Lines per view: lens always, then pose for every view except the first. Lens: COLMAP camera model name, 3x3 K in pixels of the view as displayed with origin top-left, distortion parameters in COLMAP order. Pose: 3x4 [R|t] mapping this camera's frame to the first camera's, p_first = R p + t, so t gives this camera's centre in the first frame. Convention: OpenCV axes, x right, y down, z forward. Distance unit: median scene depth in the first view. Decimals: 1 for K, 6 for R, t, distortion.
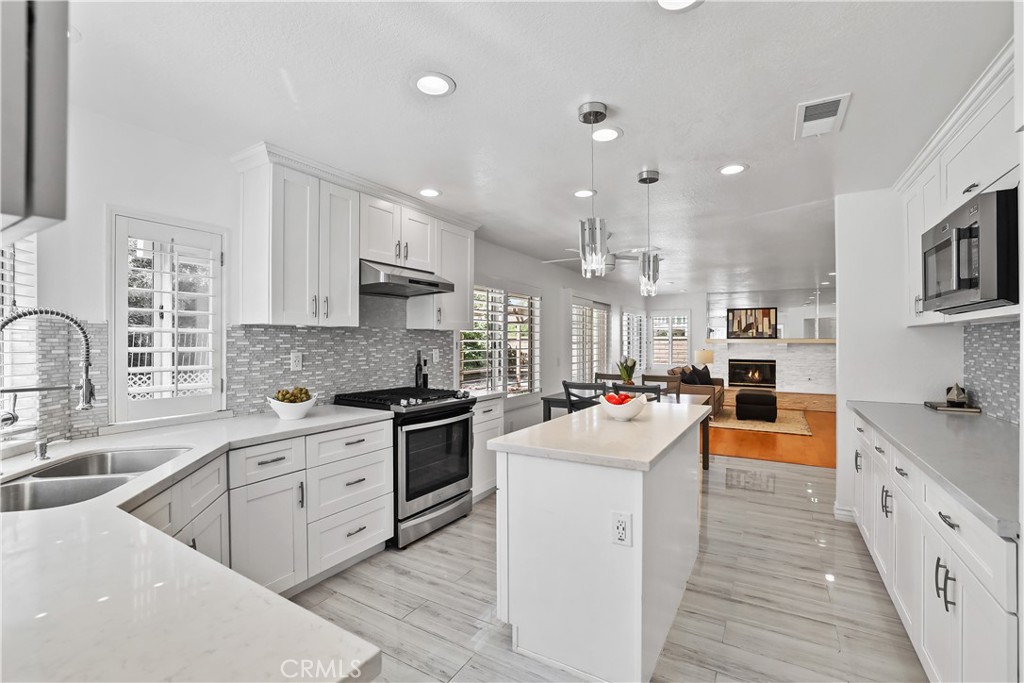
lens RADIAL K [[456.7, 0, 515.4], [0, 456.7, 342.8], [0, 0, 1]] dist [-0.033101, -0.000142]
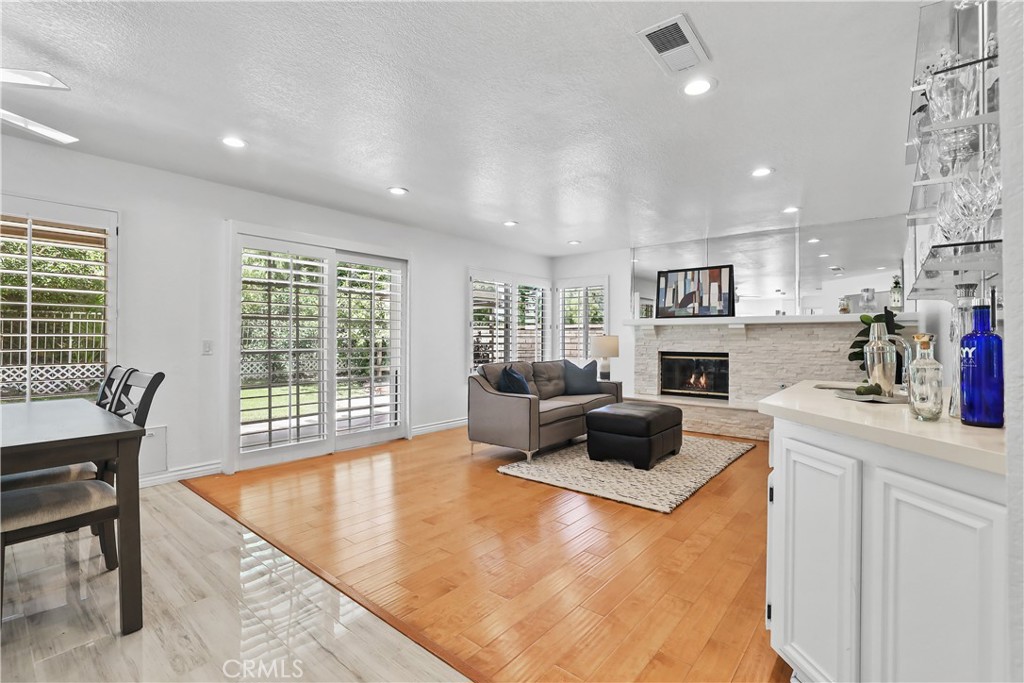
lens RADIAL K [[456.7, 0, 515.4], [0, 456.7, 342.8], [0, 0, 1]] dist [-0.033101, -0.000142]
pose [[0.987800, 0.002925, -0.155699, 0.384878], [-0.002120, 0.999984, 0.005332, 0.022239], [0.155712, -0.004936, 0.987790, 0.358138]]
